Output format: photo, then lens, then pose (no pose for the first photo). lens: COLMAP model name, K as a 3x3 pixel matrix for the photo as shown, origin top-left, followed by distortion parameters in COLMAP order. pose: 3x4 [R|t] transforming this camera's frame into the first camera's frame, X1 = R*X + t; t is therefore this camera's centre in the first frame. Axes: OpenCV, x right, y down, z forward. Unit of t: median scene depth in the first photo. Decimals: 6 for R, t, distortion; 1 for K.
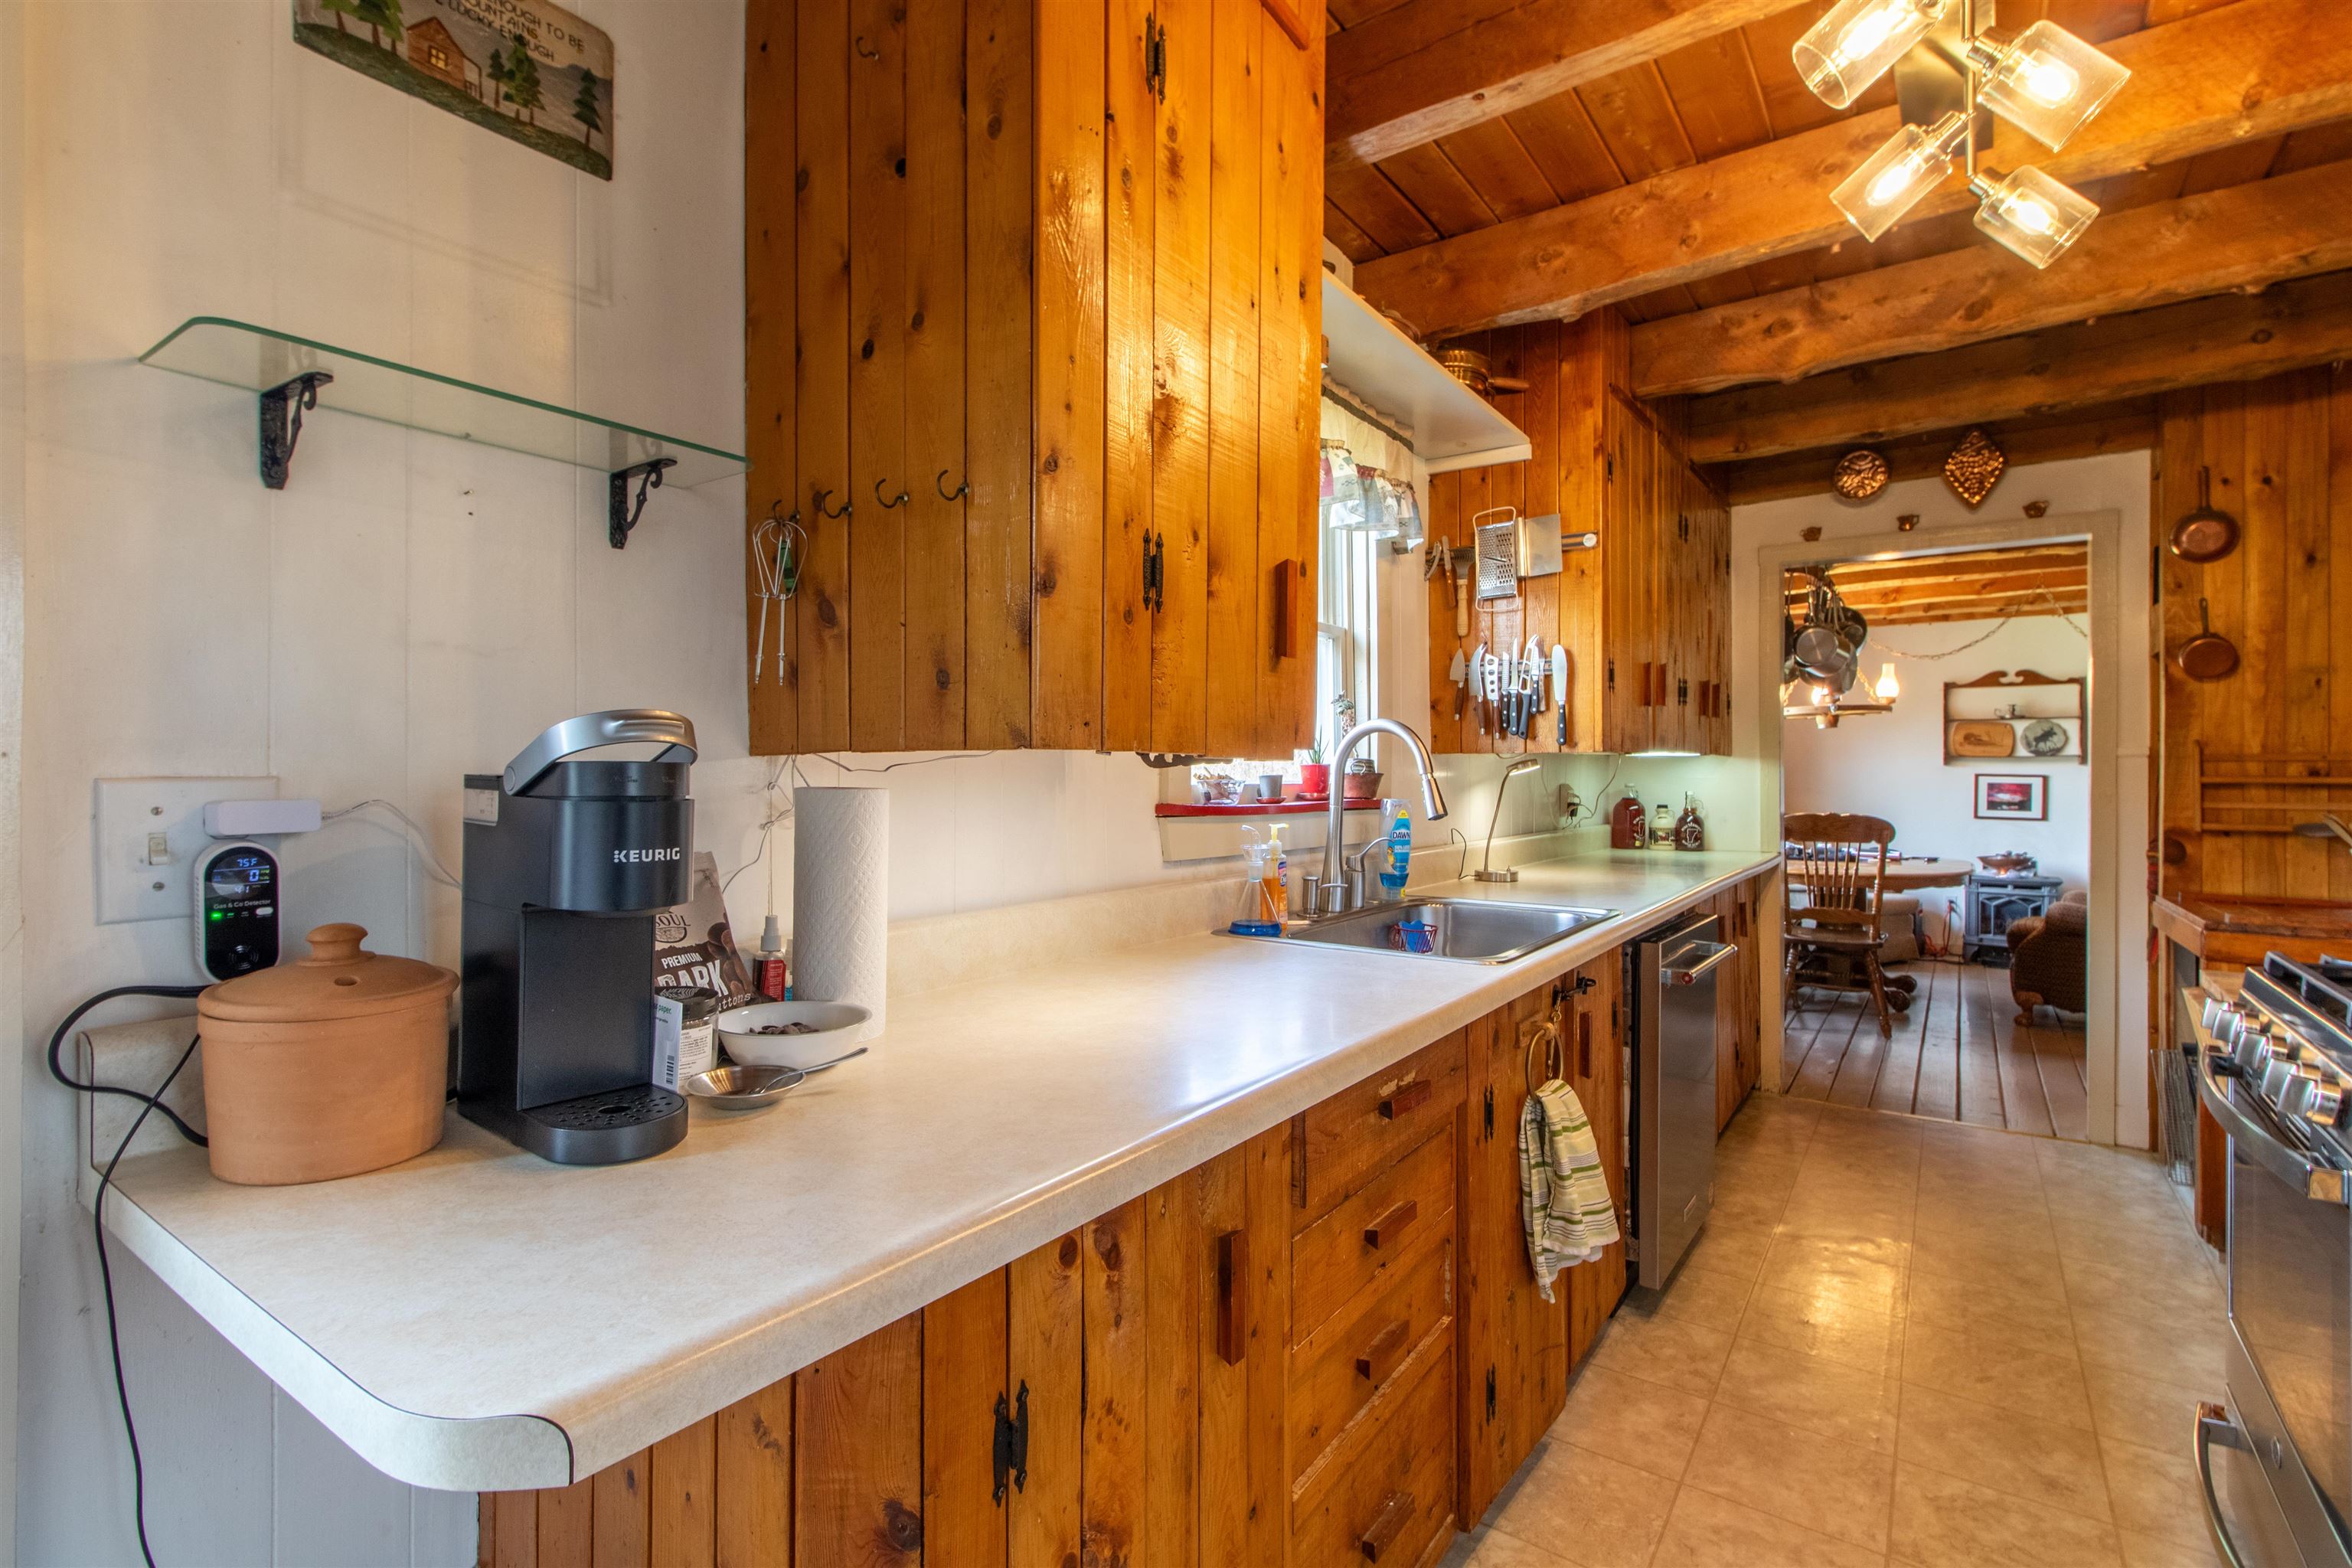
lens RADIAL K [[1104.2, 0, 1188.5], [0, 1104.2, 770.2], [0, 0, 1]] dist [0.003329, 0.000291]
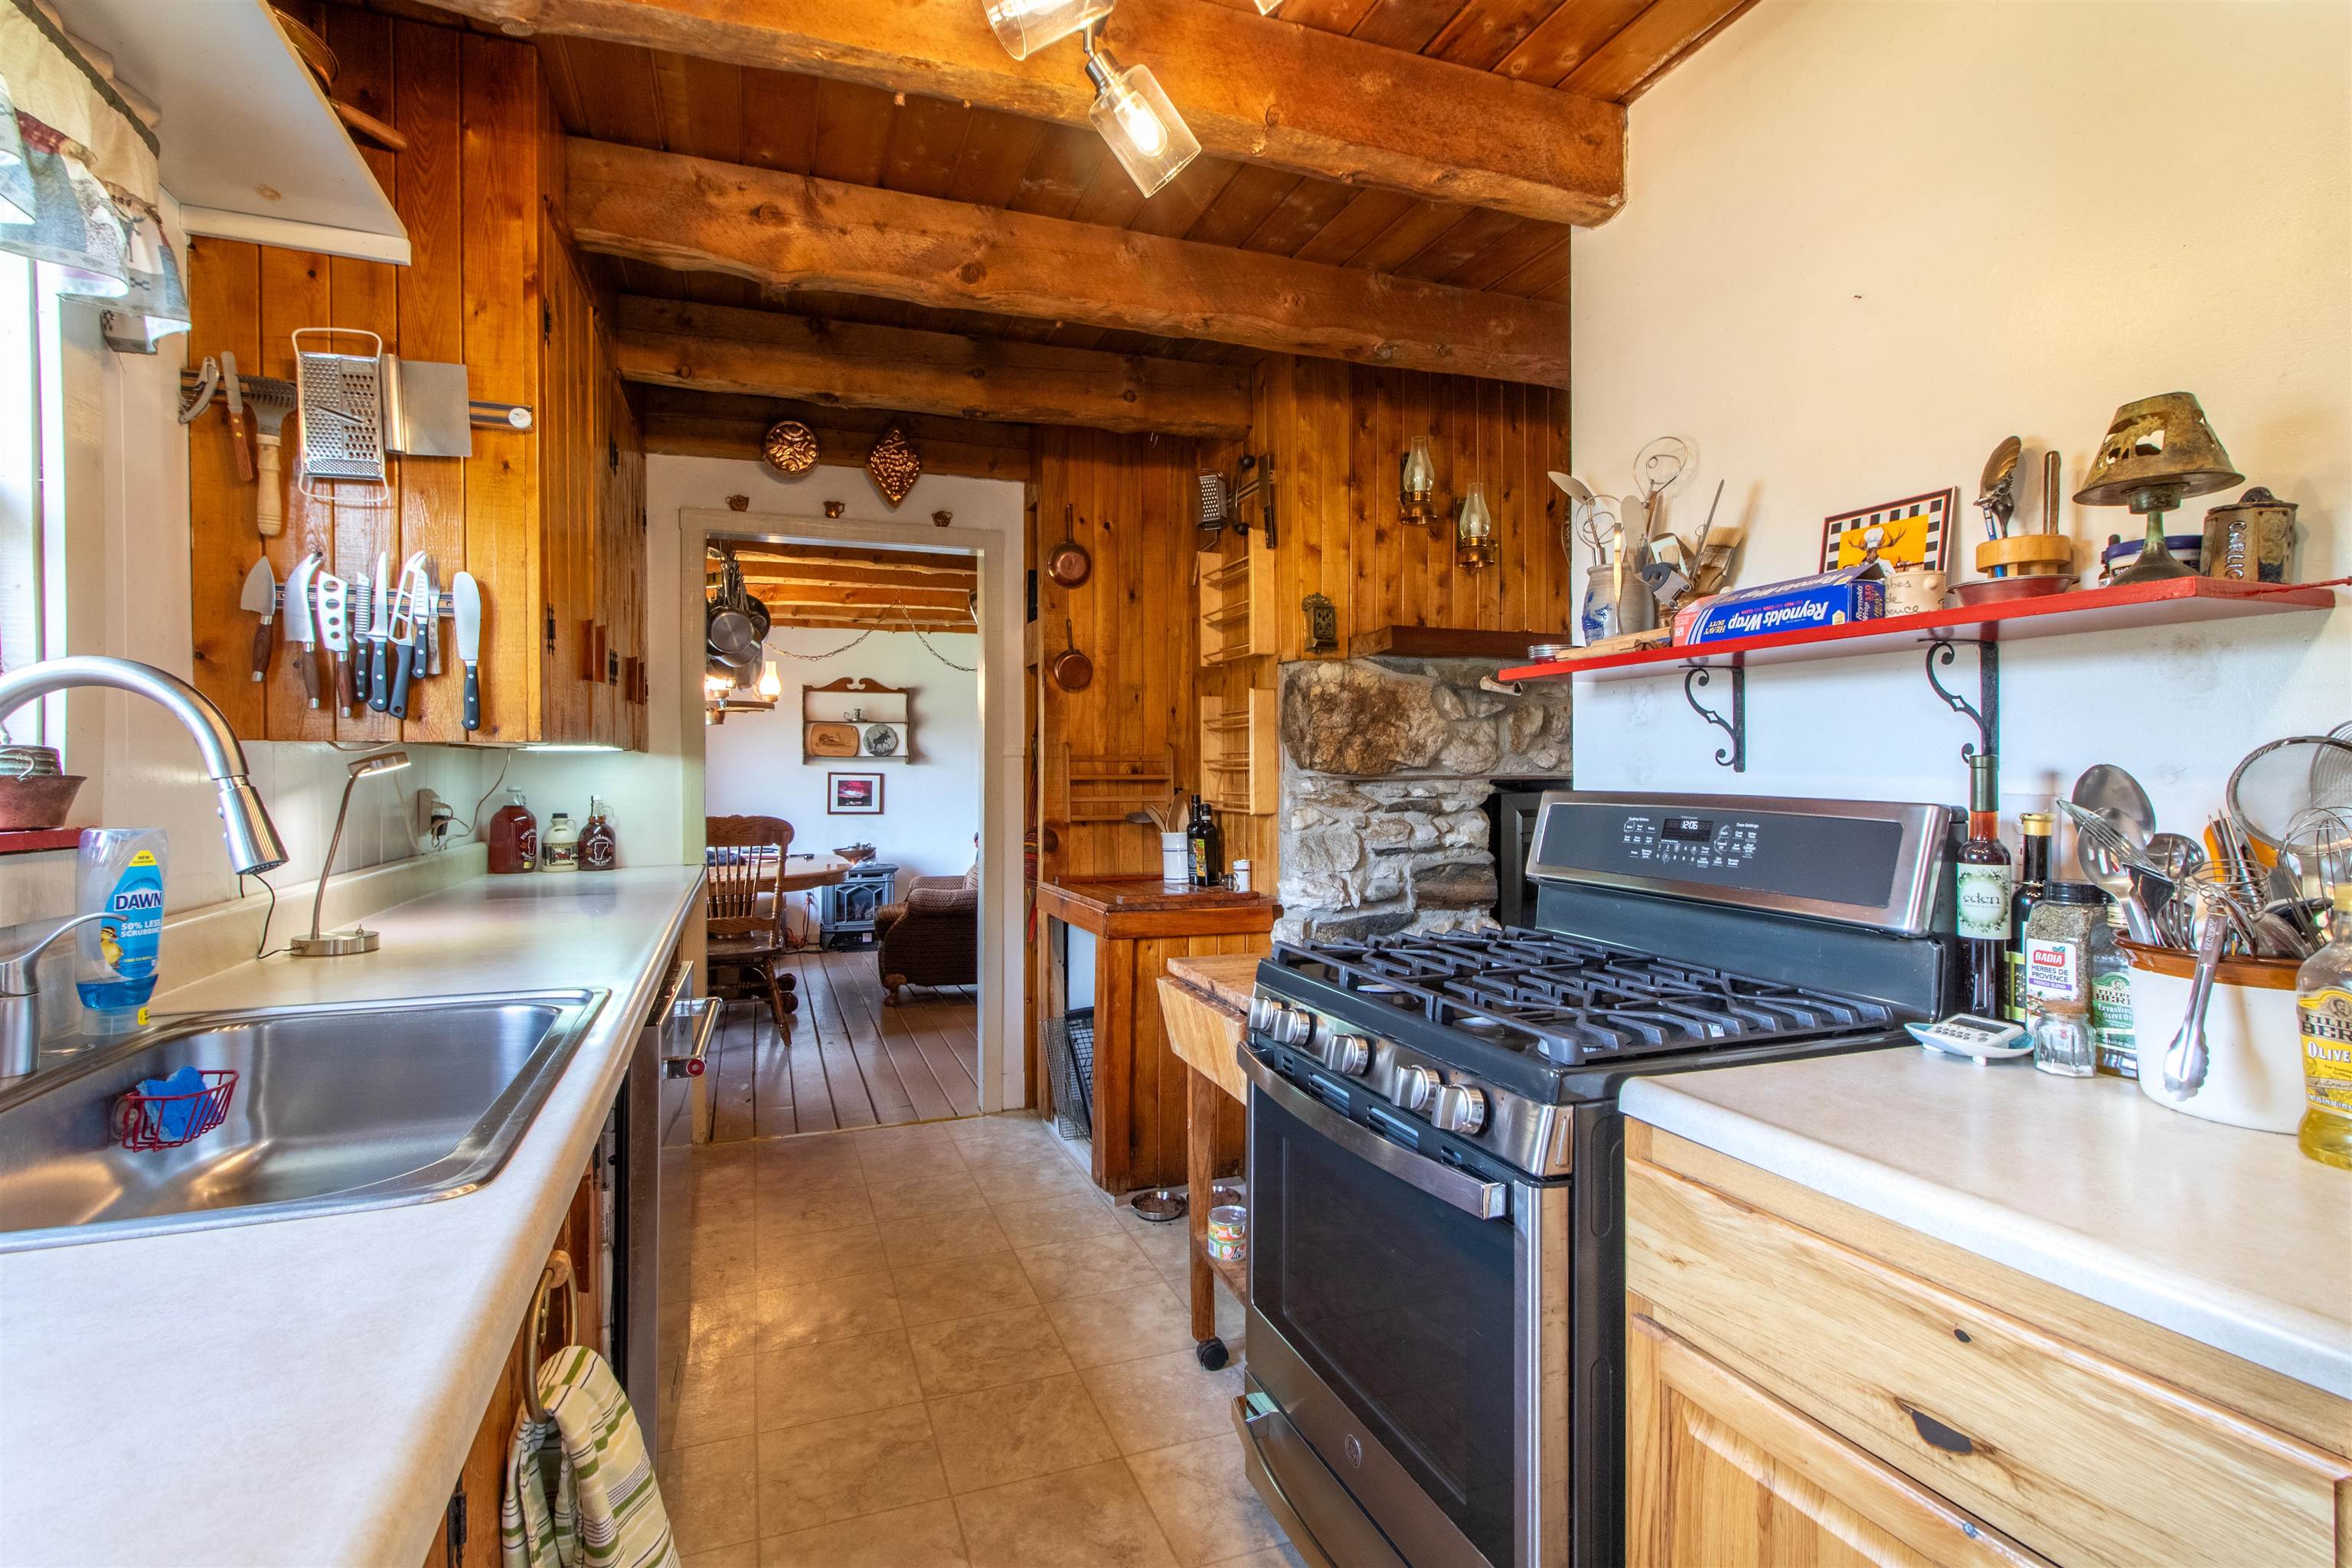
lens RADIAL K [[1104.2, 0, 1188.5], [0, 1104.2, 770.2], [0, 0, 1]] dist [0.003329, 0.000291]
pose [[0.553264, -0.001561, 0.833005, 0.031803], [0.000743, 0.999999, 0.001380, -0.000081], [-0.833006, -0.000144, 0.553264, 0.269695]]
